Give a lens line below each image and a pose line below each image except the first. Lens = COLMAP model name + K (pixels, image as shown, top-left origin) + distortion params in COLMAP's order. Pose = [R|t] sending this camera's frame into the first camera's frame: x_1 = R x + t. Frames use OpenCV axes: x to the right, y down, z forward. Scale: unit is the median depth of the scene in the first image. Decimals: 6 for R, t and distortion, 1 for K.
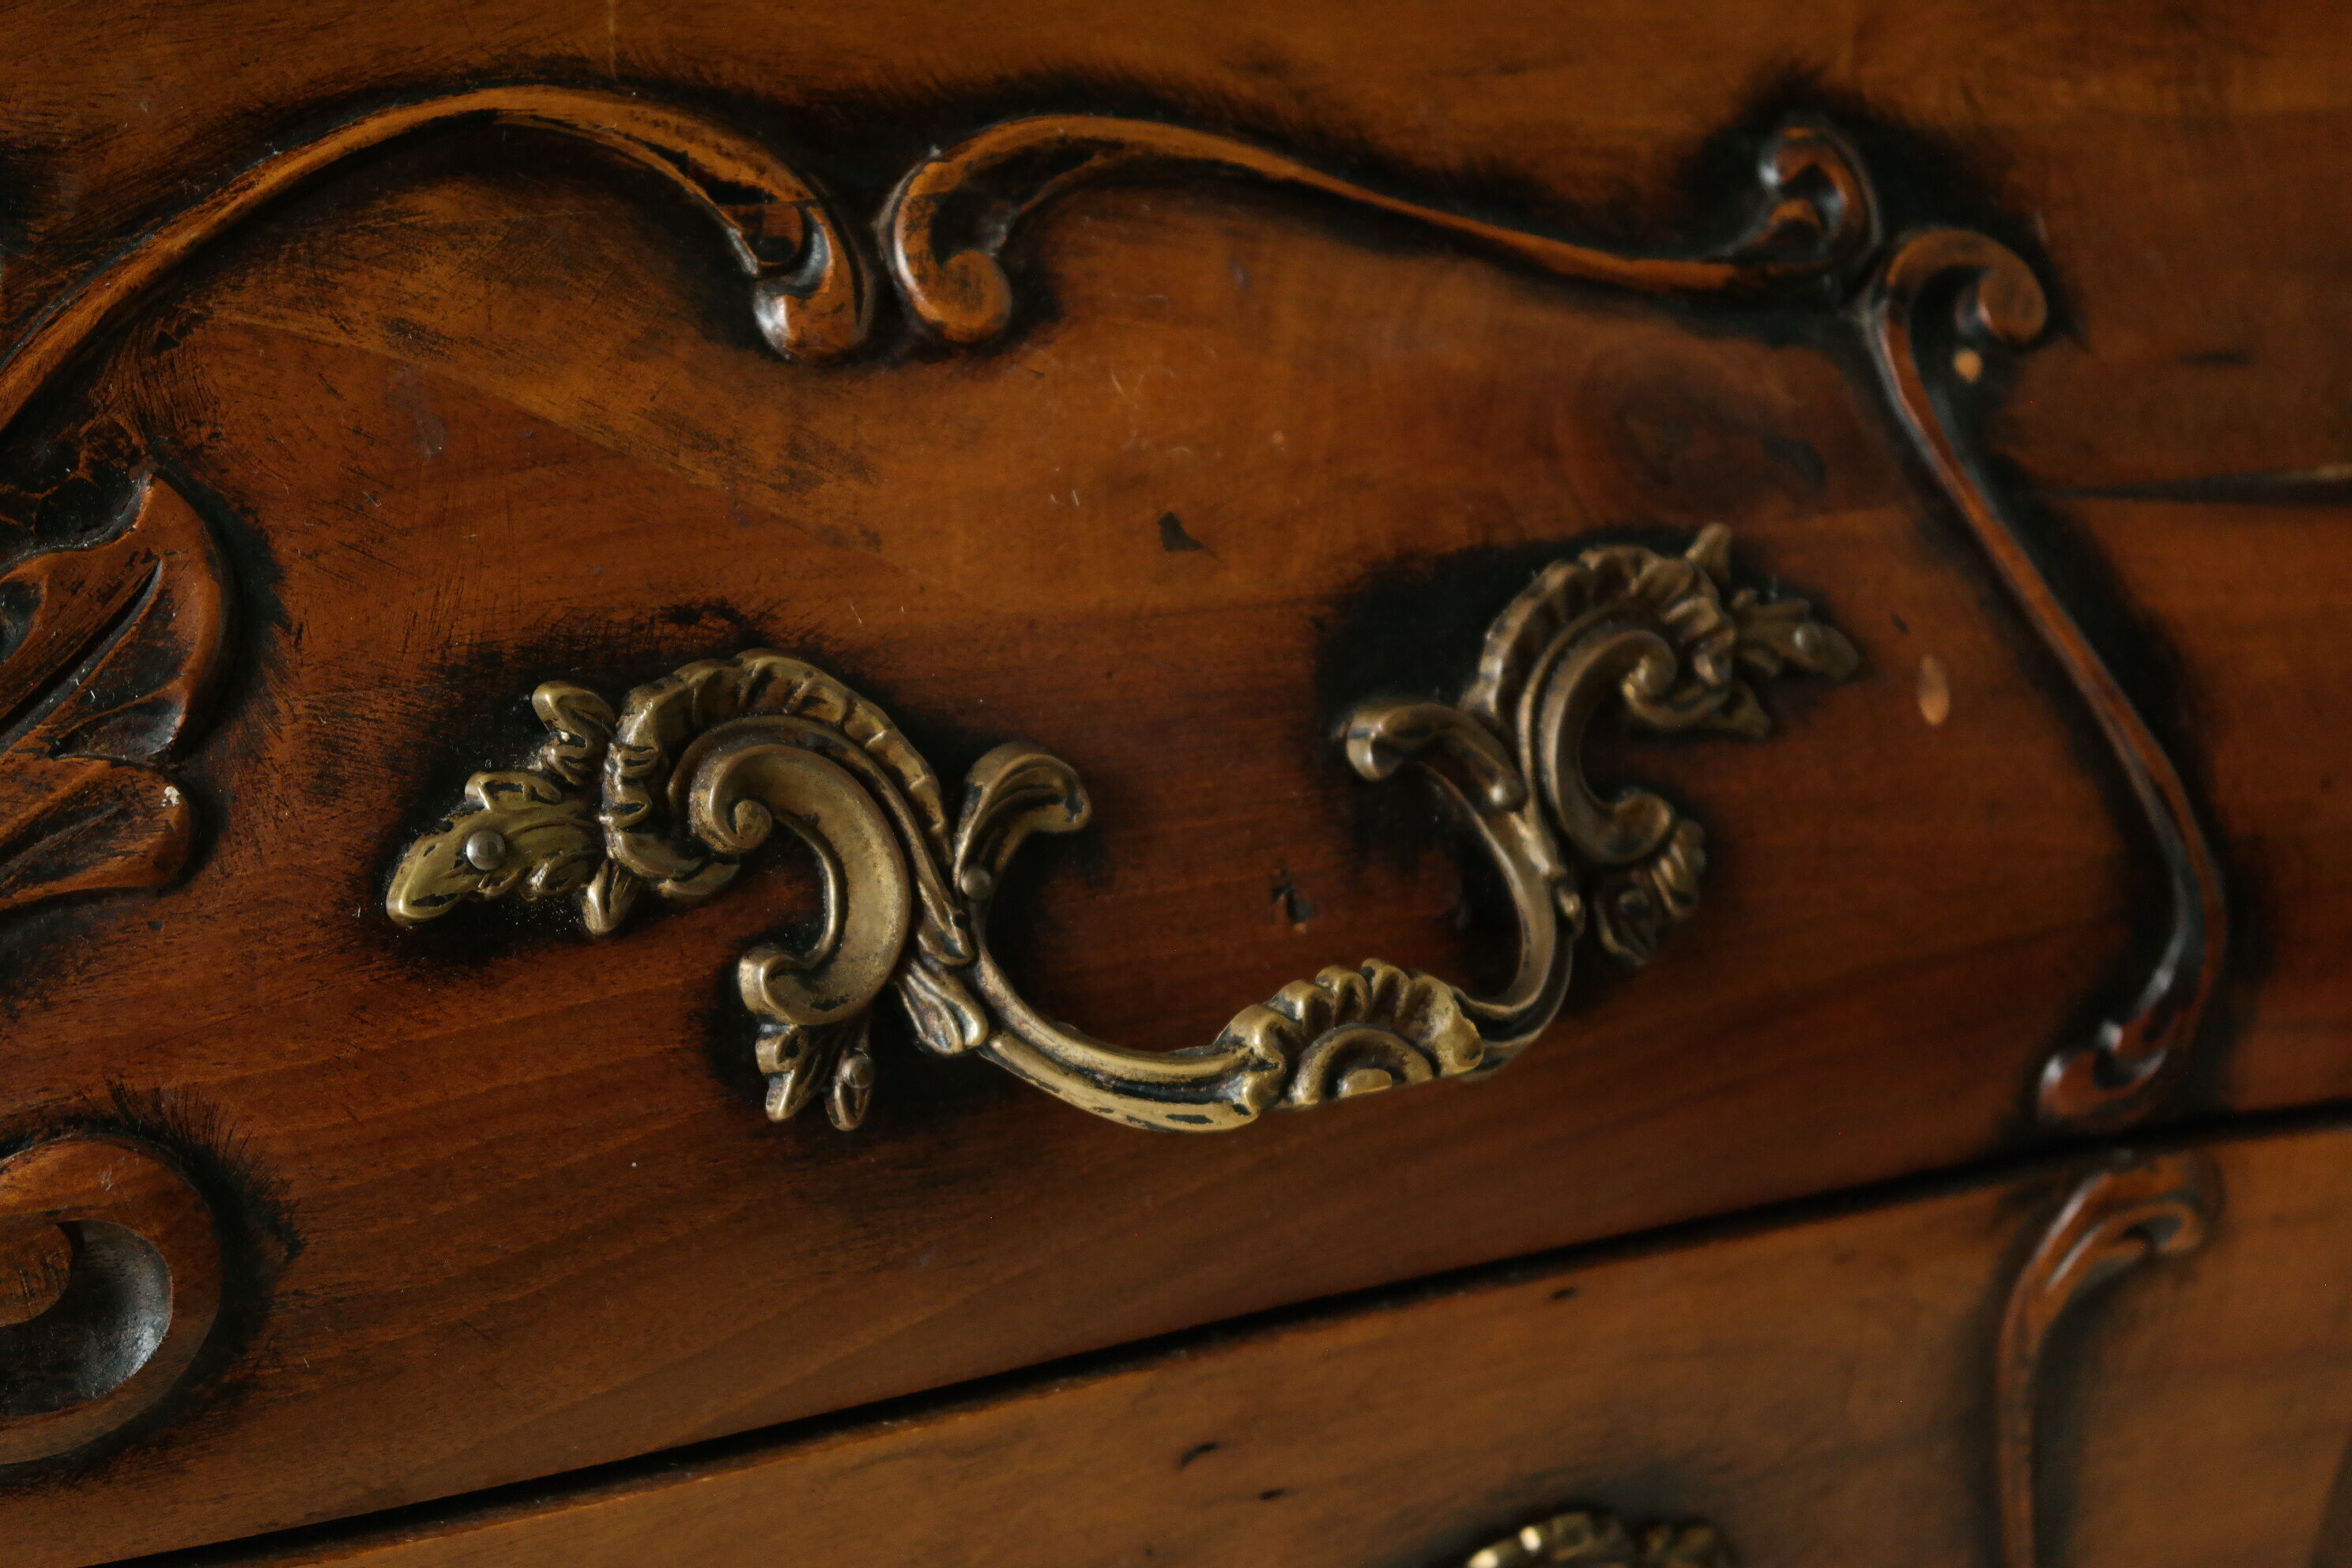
lens RADIAL K [[4720.9, 0, 1176.0], [0, 4720.9, 784.0], [0, 0, 1]] dist [0.059483, 0.116612]
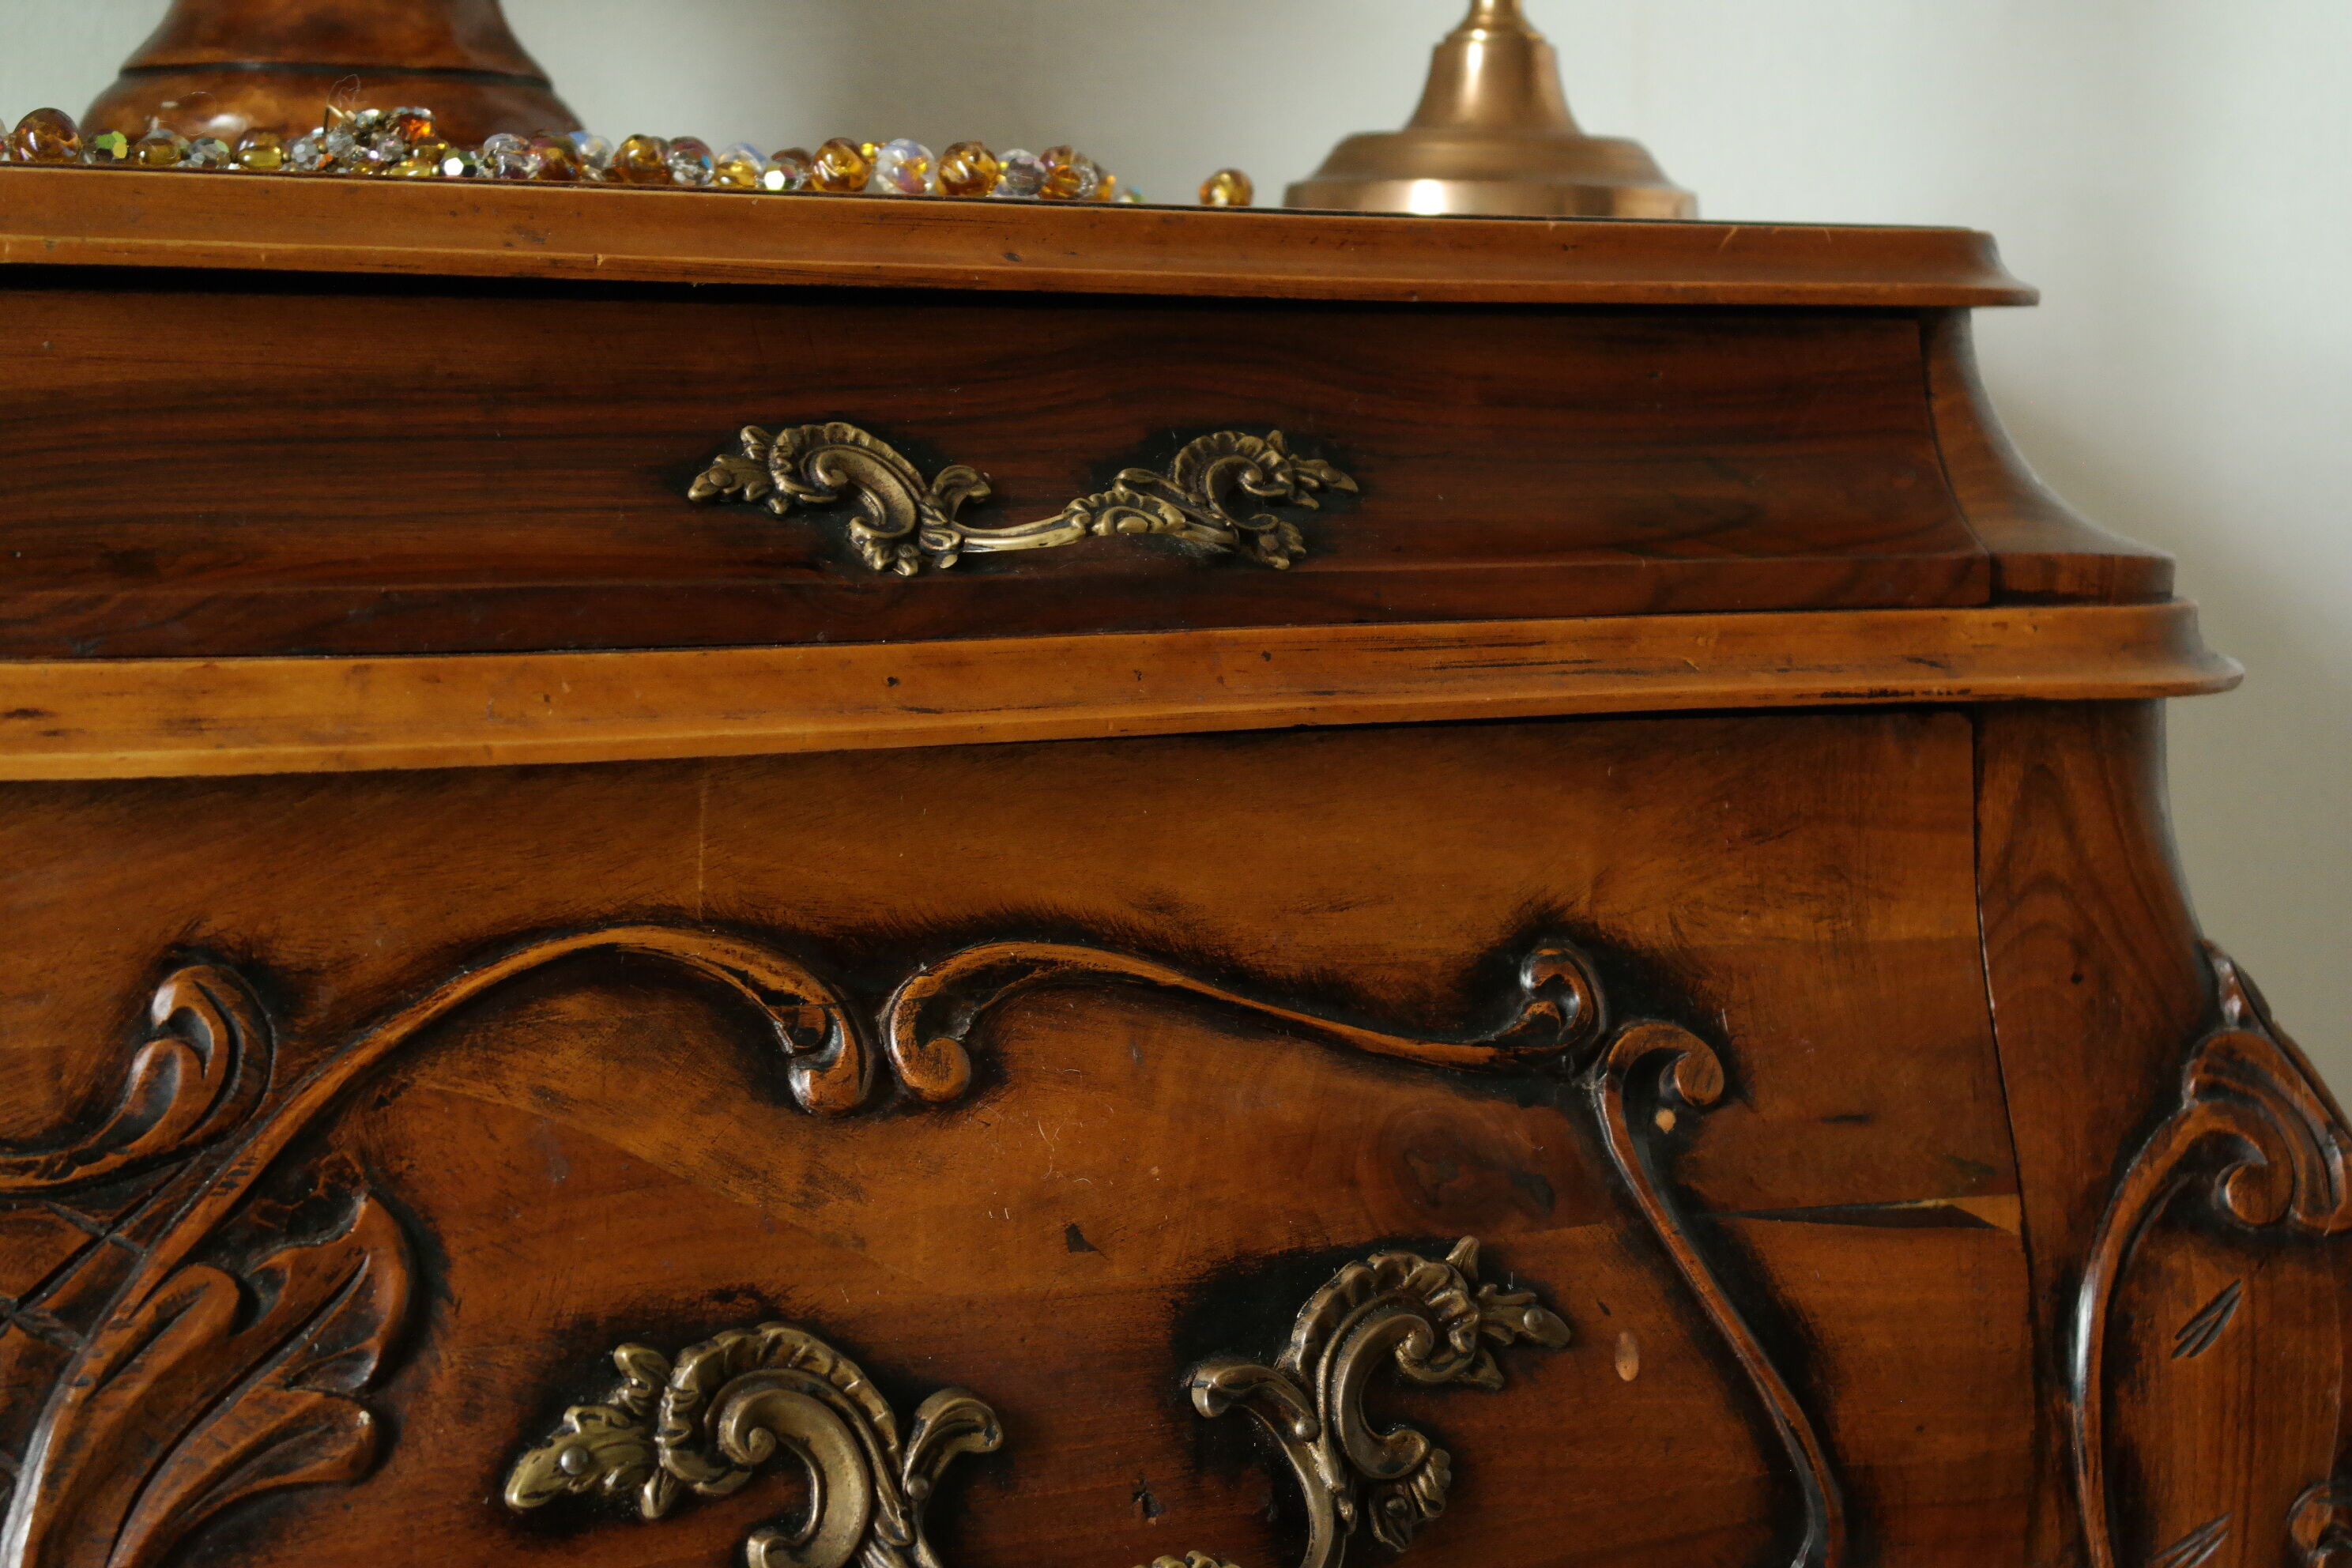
lens RADIAL K [[4035.1, 0, 1181.1], [0, 4035.1, 780.9], [0, 0, 1]] dist [0.013083, 0.026418]
pose [[0.998611, 0.039981, -0.034323, 0.069969], [-0.043231, 0.994059, -0.099887, -0.072192], [0.030125, 0.101232, 0.994407, -0.239157]]
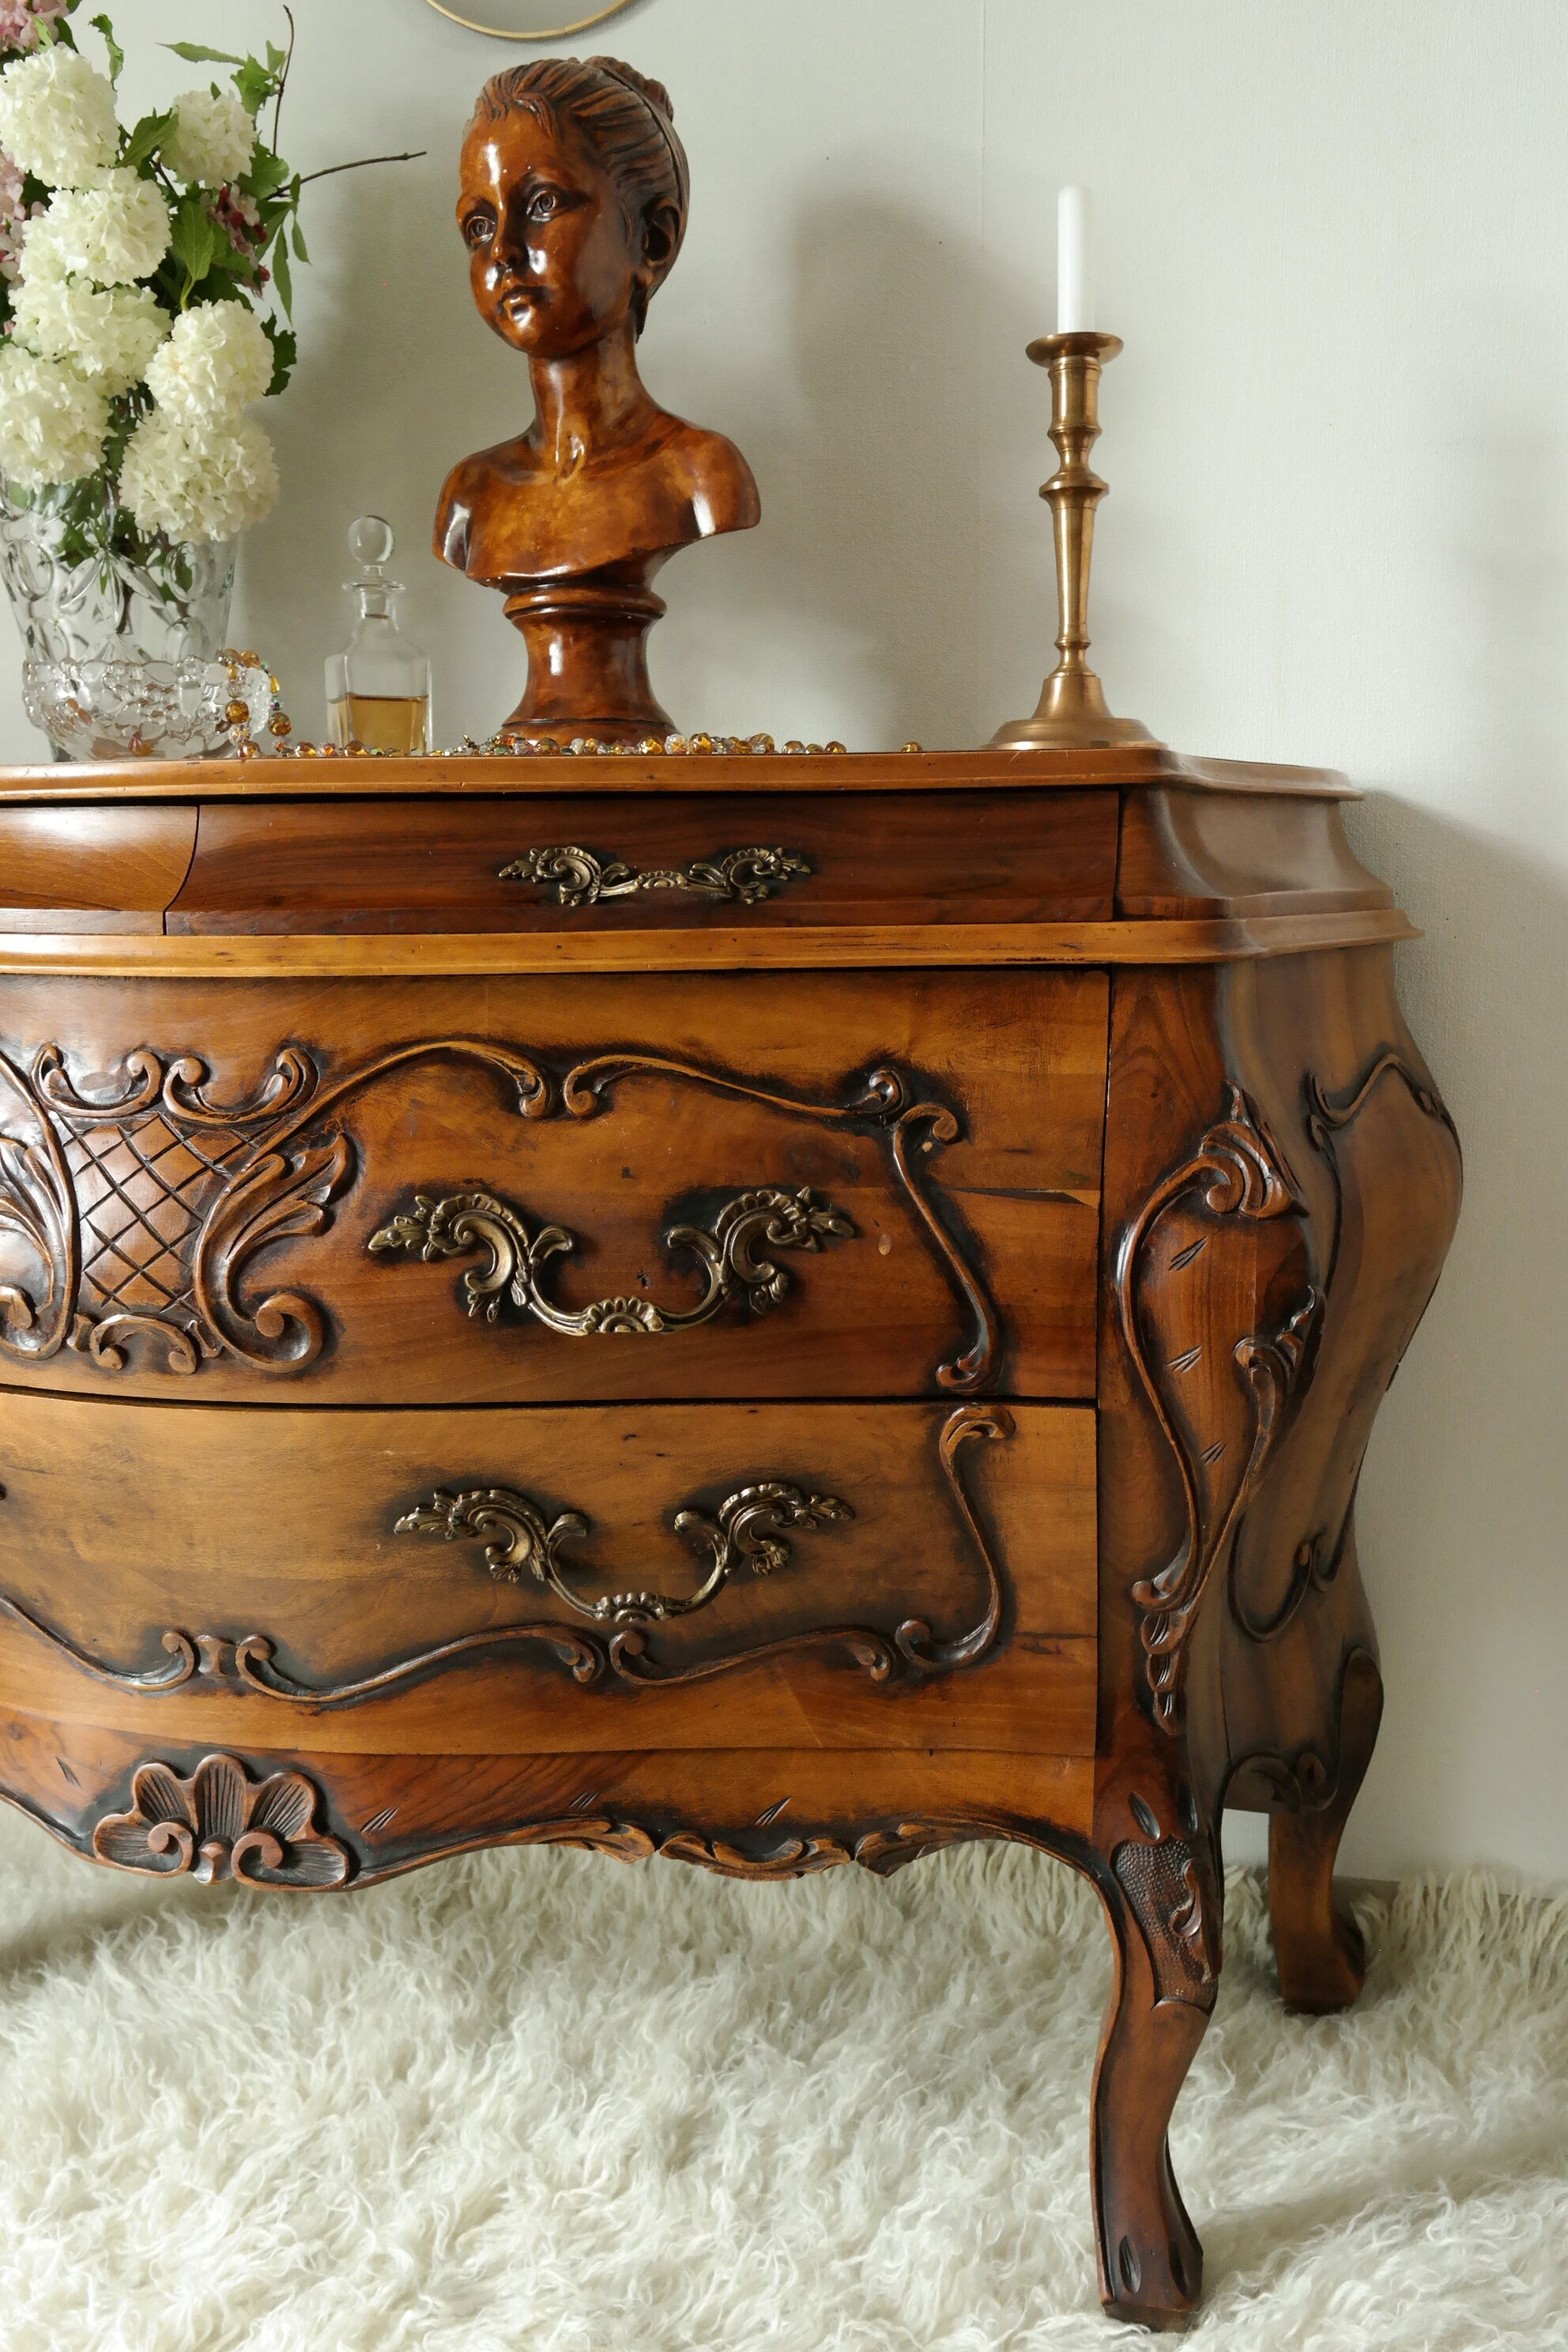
lens RADIAL K [[1995.0, 0, 784.0], [0, 1995.0, 1176.0], [0, 0, 1]] dist [-0.006202, -0.002157]
pose [[0.861152, 0.086038, -0.501013, 0.879264], [-0.112445, 0.993399, -0.022679, -0.031122], [0.495755, 0.075867, 0.865142, -0.249740]]
